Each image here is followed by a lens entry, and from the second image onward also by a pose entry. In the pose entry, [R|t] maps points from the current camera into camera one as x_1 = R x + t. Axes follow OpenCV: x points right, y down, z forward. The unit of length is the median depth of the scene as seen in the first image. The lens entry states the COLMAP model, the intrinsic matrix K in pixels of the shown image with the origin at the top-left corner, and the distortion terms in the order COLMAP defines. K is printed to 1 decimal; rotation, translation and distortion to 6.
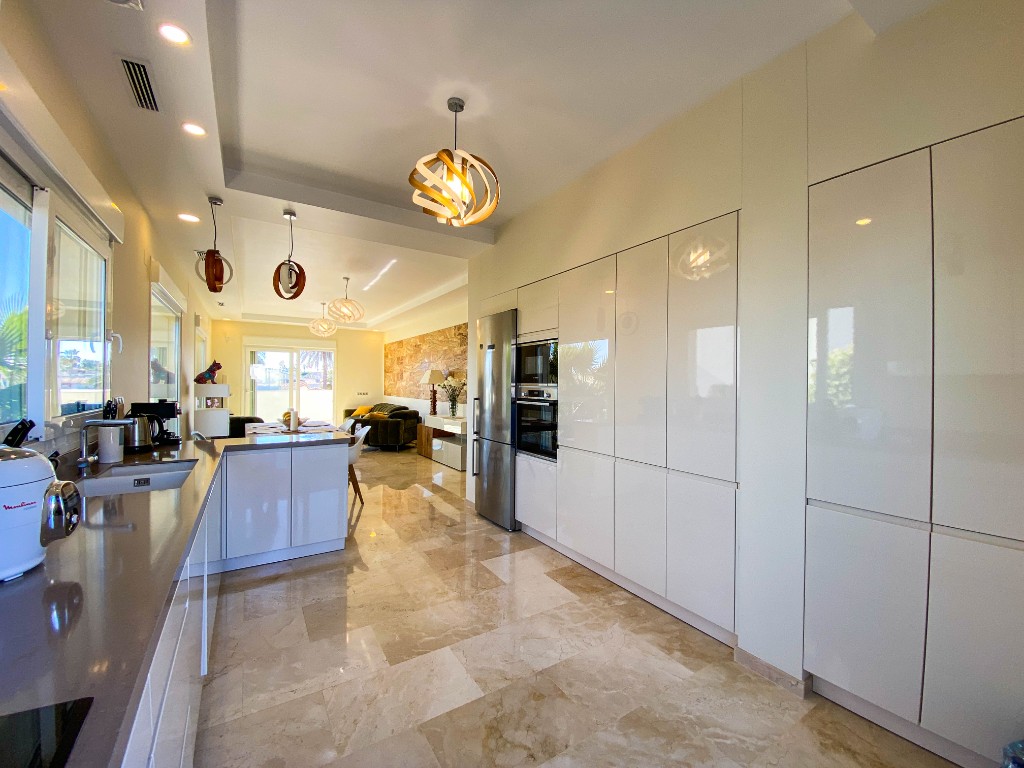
lens RADIAL K [[413.6, 0, 512.0], [0, 413.6, 384.0], [0, 0, 1]] dist [0.029299, -0.027520]
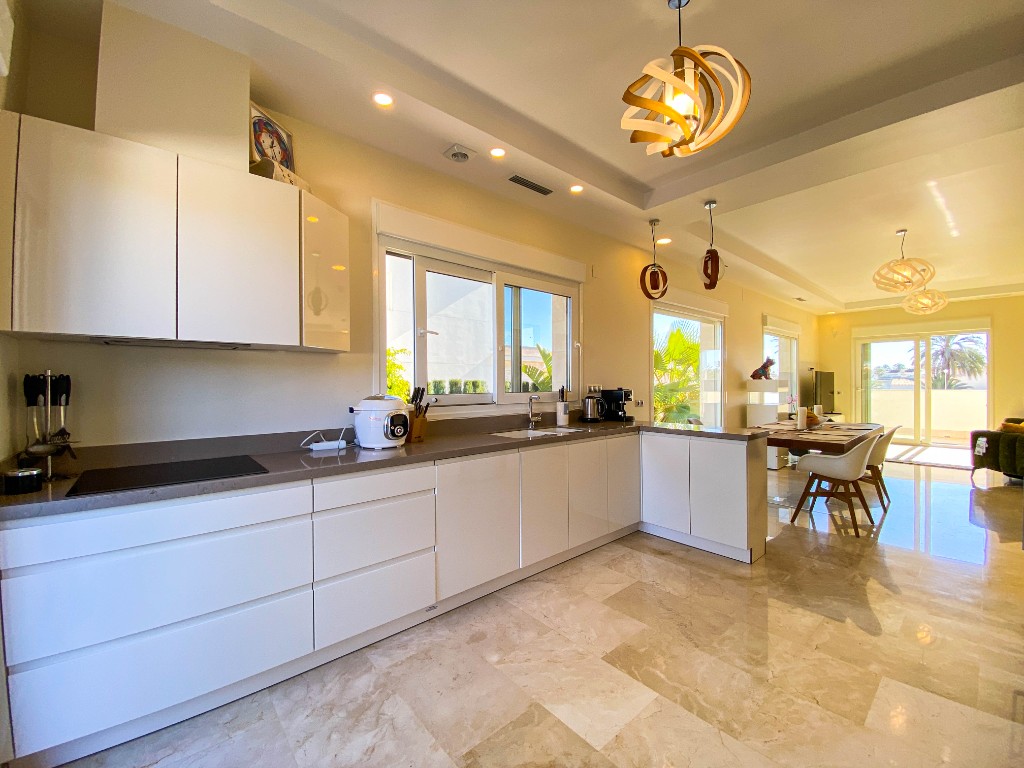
lens RADIAL K [[413.6, 0, 512.0], [0, 413.6, 384.0], [0, 0, 1]] dist [0.029299, -0.027520]
pose [[0.153025, -0.008776, -0.988183, 0.417188], [0.004096, 0.999958, -0.008246, 0.033322], [0.988214, -0.002786, 0.153055, 0.429934]]
